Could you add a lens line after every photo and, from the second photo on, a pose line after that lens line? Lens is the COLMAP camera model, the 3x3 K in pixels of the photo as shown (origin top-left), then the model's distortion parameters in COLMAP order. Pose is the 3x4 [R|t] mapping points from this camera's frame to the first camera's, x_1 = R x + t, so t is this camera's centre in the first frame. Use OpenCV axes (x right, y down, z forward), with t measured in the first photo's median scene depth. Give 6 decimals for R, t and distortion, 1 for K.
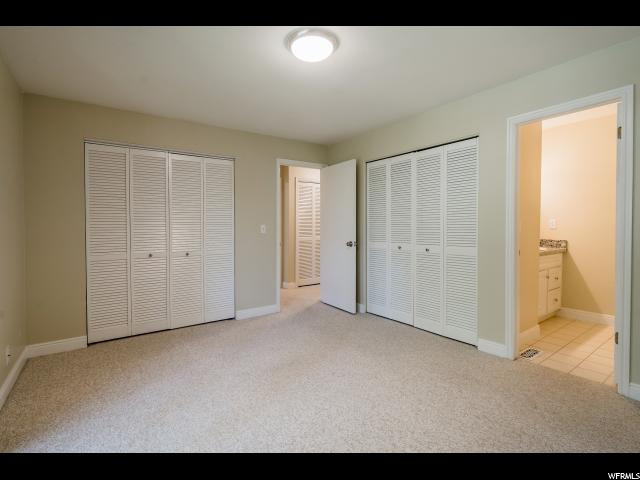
lens RADIAL K [[314.8, 0, 316.1], [0, 314.8, 237.4], [0, 0, 1]] dist [-0.001102, -0.000173]
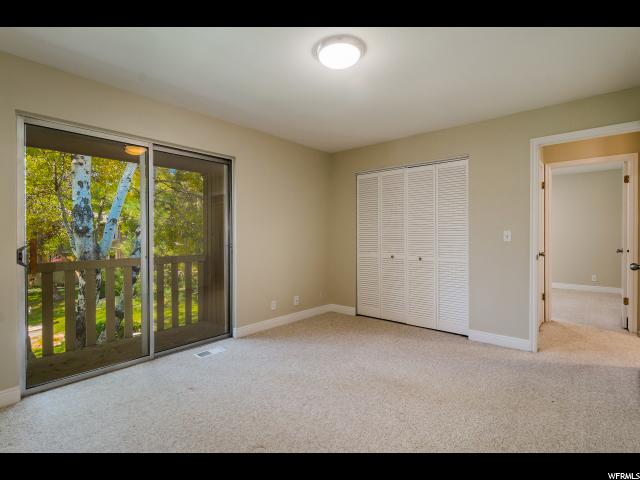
lens RADIAL K [[314.8, 0, 316.1], [0, 314.8, 237.4], [0, 0, 1]] dist [-0.001102, -0.000173]
pose [[0.232778, 0.011200, -0.972465, 0.622007], [-0.039659, 0.999211, 0.002015, -0.007045], [0.971721, 0.038098, 0.233039, 0.469072]]
